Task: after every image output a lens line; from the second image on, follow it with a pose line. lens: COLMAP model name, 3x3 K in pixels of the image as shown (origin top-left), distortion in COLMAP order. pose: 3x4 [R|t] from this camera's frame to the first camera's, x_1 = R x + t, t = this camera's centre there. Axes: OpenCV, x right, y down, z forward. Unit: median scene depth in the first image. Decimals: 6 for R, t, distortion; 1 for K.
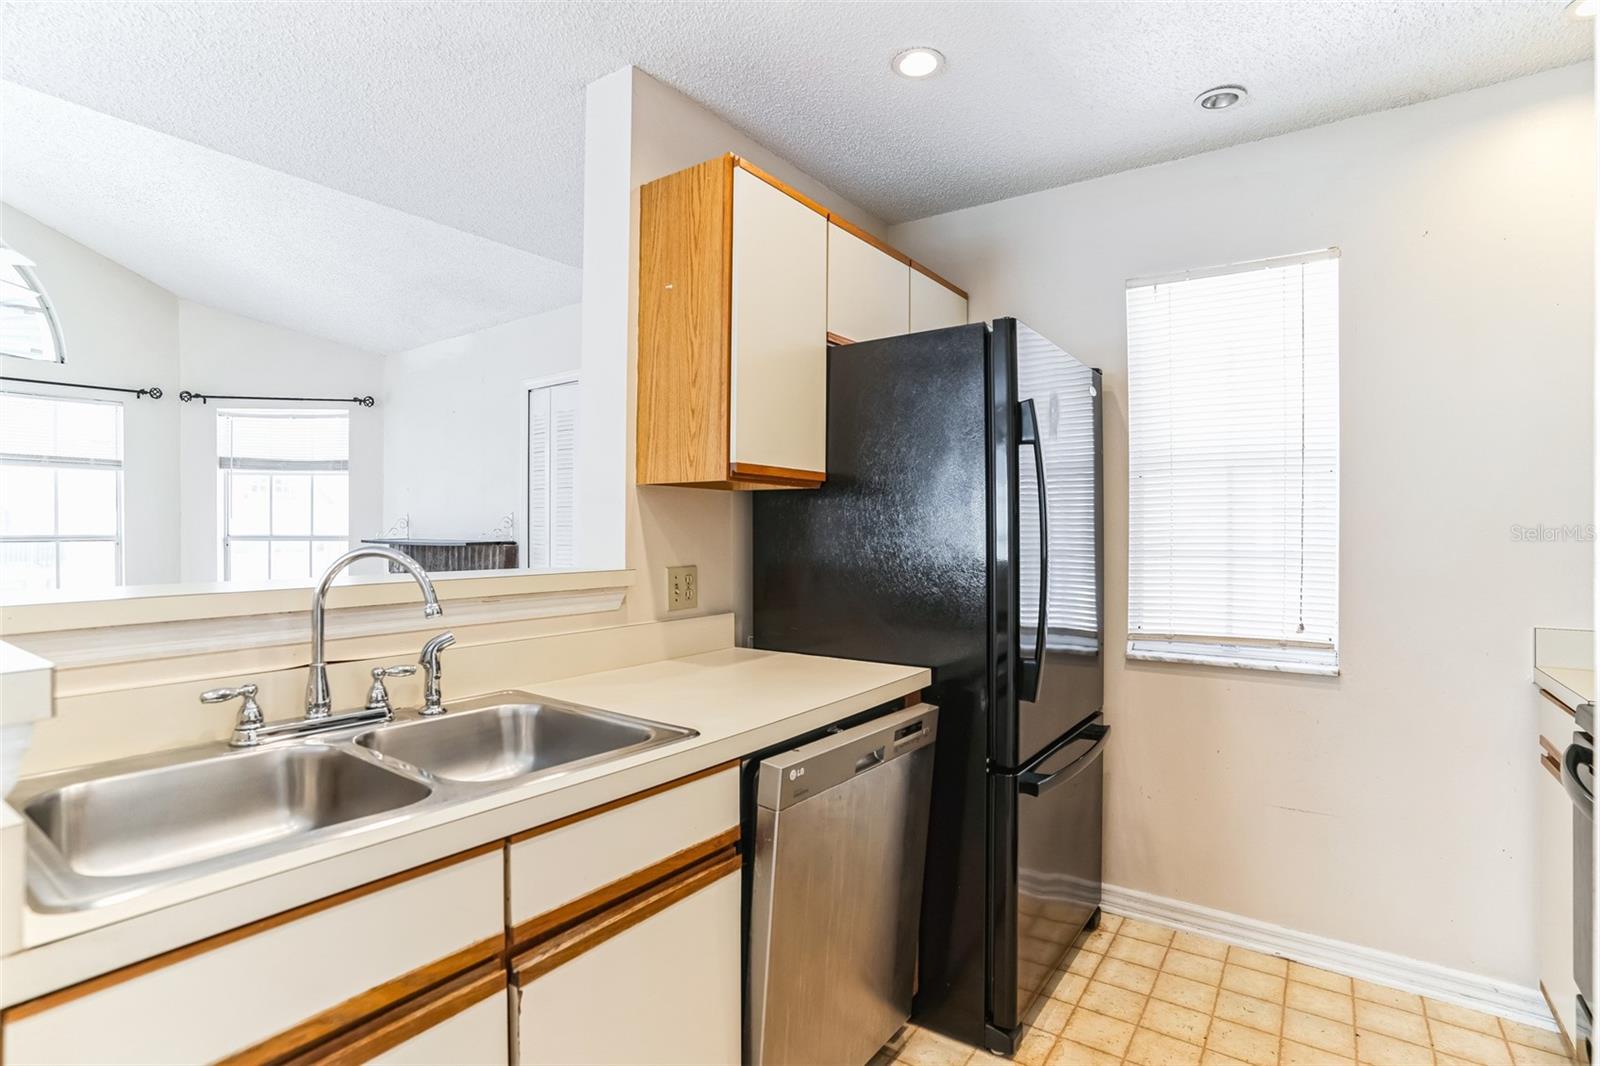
lens RADIAL K [[775.8, 0, 838.2], [0, 775.8, 524.1], [0, 0, 1]] dist [-0.033937, 0.004968]
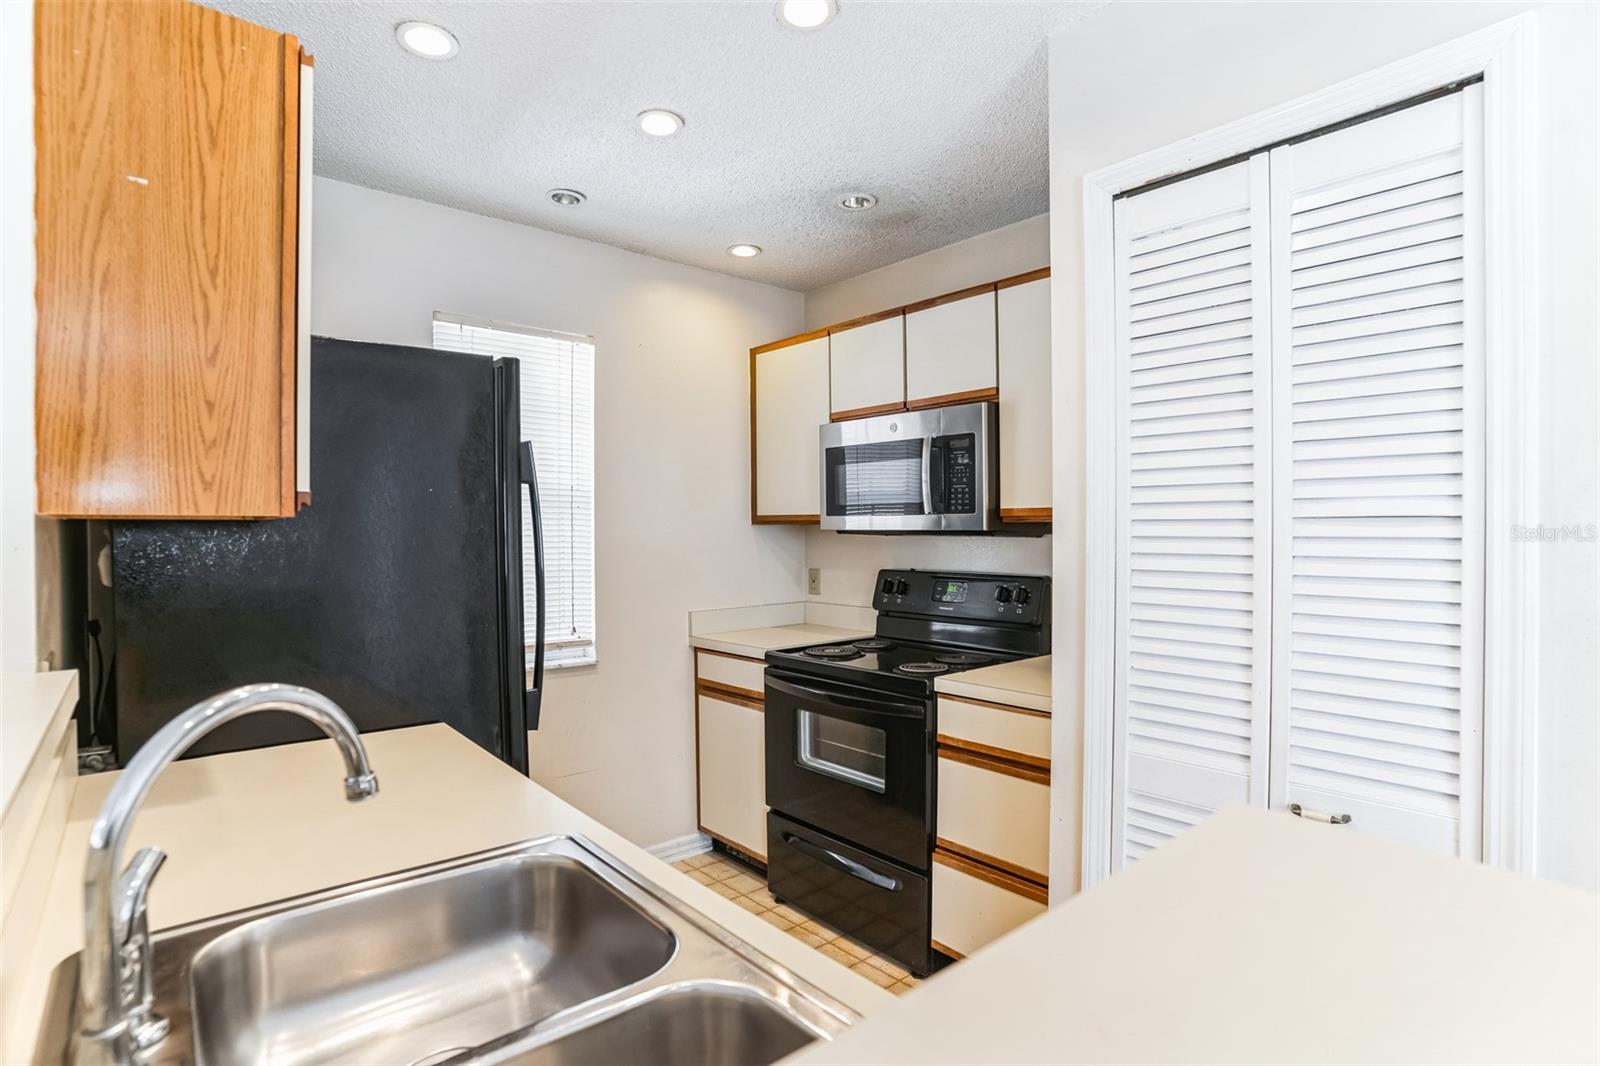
lens RADIAL K [[801.8, 0, 796.8], [0, 801.8, 539.2], [0, 0, 1]] dist [-0.067398, 0.030832]
pose [[0.247618, -0.016749, 0.968713, -0.658233], [-0.006372, 0.999801, 0.018915, -0.048583], [-0.968837, -0.010856, 0.247462, 0.362862]]
